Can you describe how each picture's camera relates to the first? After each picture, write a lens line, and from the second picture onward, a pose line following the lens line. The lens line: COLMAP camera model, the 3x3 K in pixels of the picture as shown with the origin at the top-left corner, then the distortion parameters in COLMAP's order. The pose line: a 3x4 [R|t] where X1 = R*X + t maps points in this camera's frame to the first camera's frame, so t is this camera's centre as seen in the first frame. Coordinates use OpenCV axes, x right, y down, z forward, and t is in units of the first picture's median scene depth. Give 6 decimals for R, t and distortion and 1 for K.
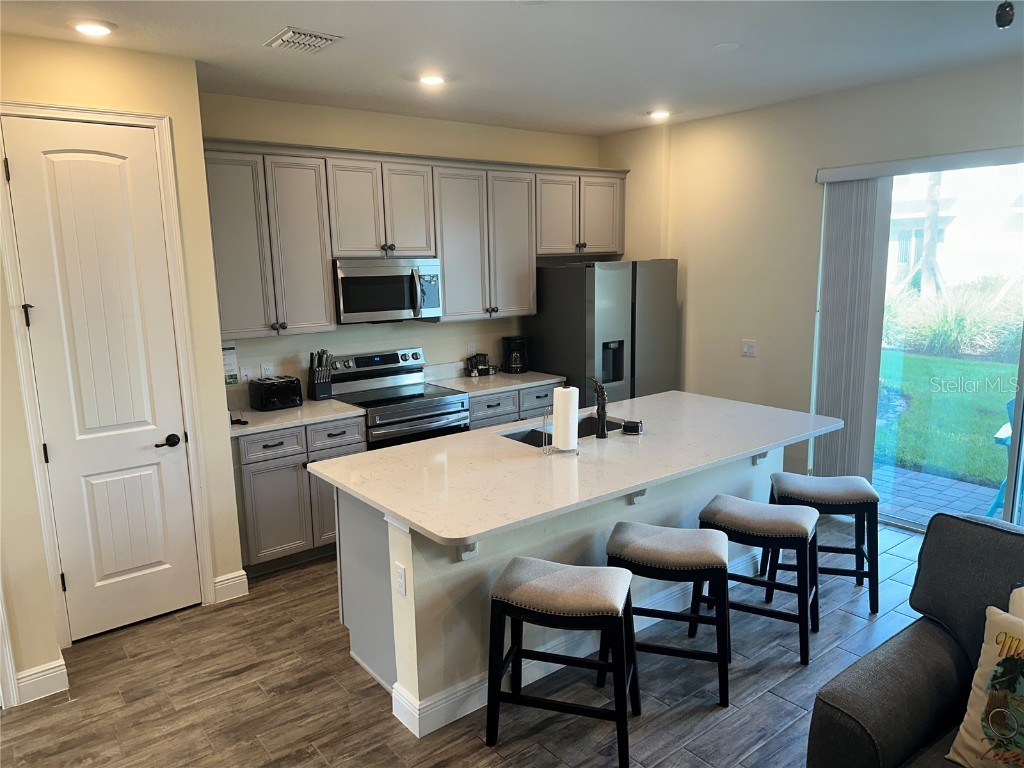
lens RADIAL K [[717.6, 0, 512.0], [0, 717.6, 384.0], [0, 0, 1]] dist [0.003357, 0.001176]
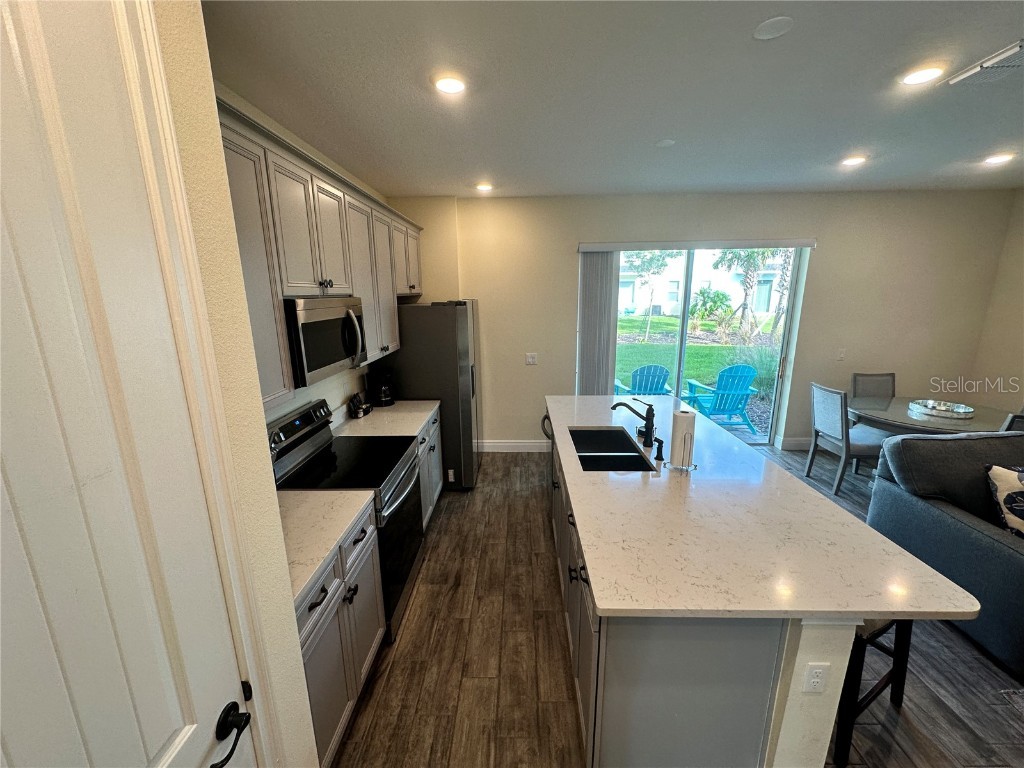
lens RADIAL K [[409.5, 0, 511.5], [0, 409.5, 383.2], [0, 0, 1]] dist [-0.001598, 0.000110]
pose [[0.632050, -0.152237, 0.759827, -0.381011], [0.132762, 0.987289, 0.087374, -0.086861], [-0.763471, 0.045651, 0.644227, 0.517013]]
